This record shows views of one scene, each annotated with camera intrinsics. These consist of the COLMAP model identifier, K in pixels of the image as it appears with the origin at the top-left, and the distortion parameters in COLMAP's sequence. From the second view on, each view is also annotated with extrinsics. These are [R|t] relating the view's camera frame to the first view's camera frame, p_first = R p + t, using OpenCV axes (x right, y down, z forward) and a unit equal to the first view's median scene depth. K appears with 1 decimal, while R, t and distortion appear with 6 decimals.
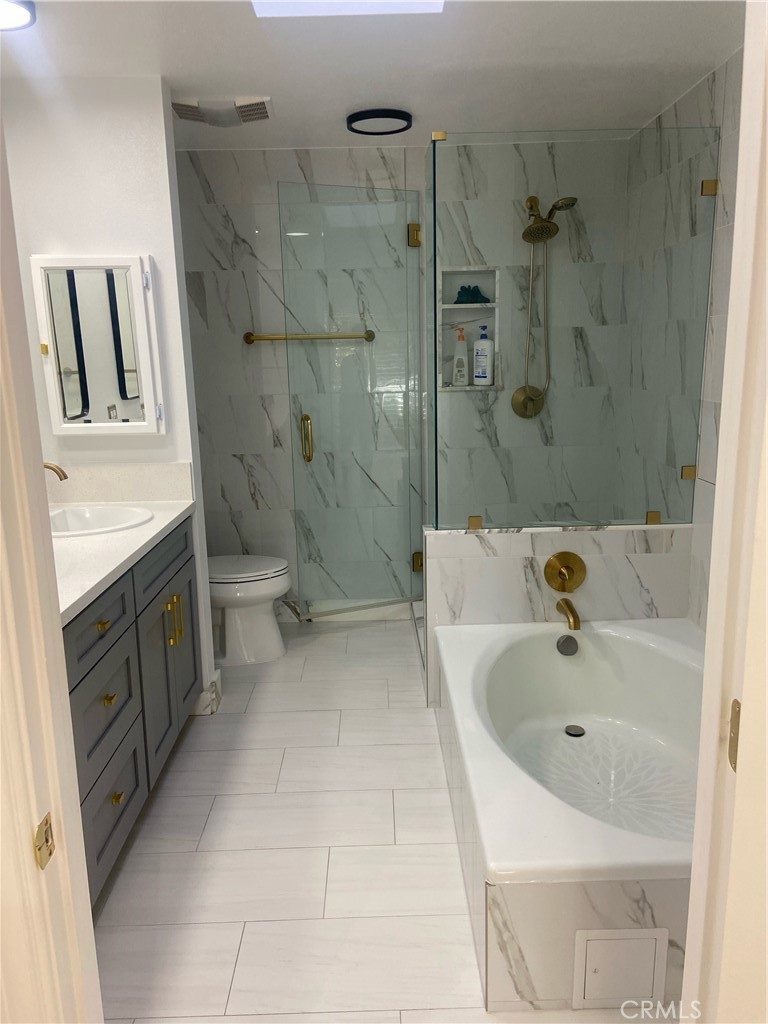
lens RADIAL K [[775.3, 0, 395.0], [0, 775.3, 509.4], [0, 0, 1]] dist [0.129988, -0.159141]
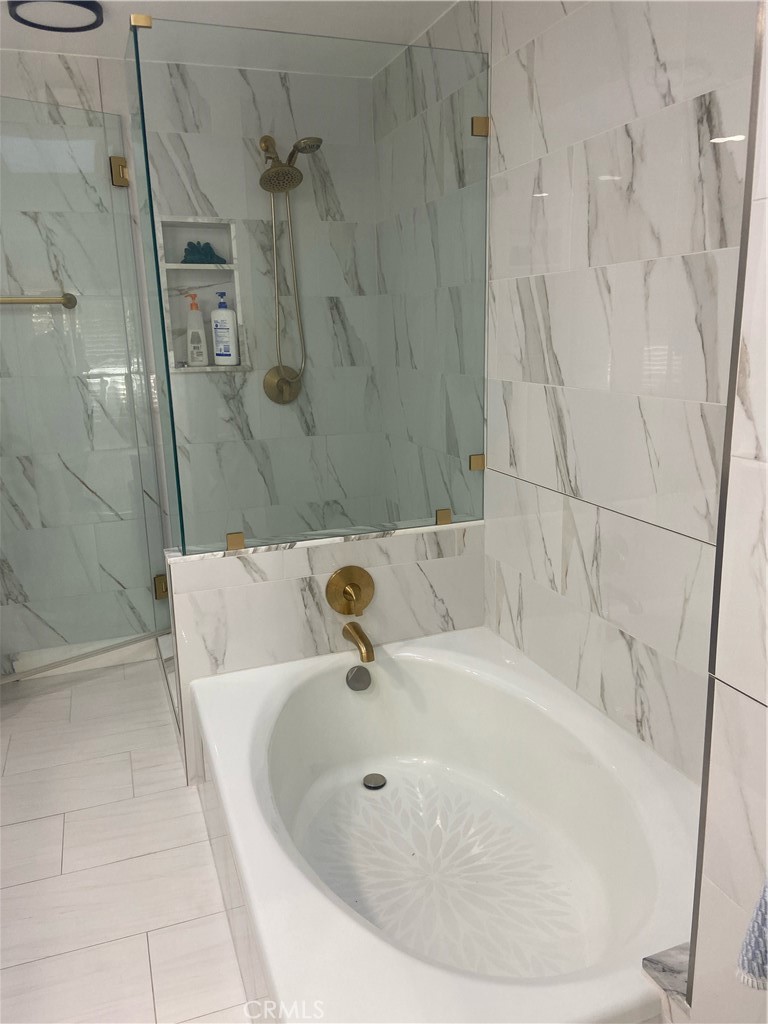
lens RADIAL K [[775.3, 0, 395.0], [0, 775.3, 509.4], [0, 0, 1]] dist [0.129988, -0.159141]
pose [[0.944993, -0.076070, 0.318122, 0.006513], [0.069812, 0.997077, 0.031042, -0.022010], [-0.319553, -0.007126, 0.947542, 0.167348]]
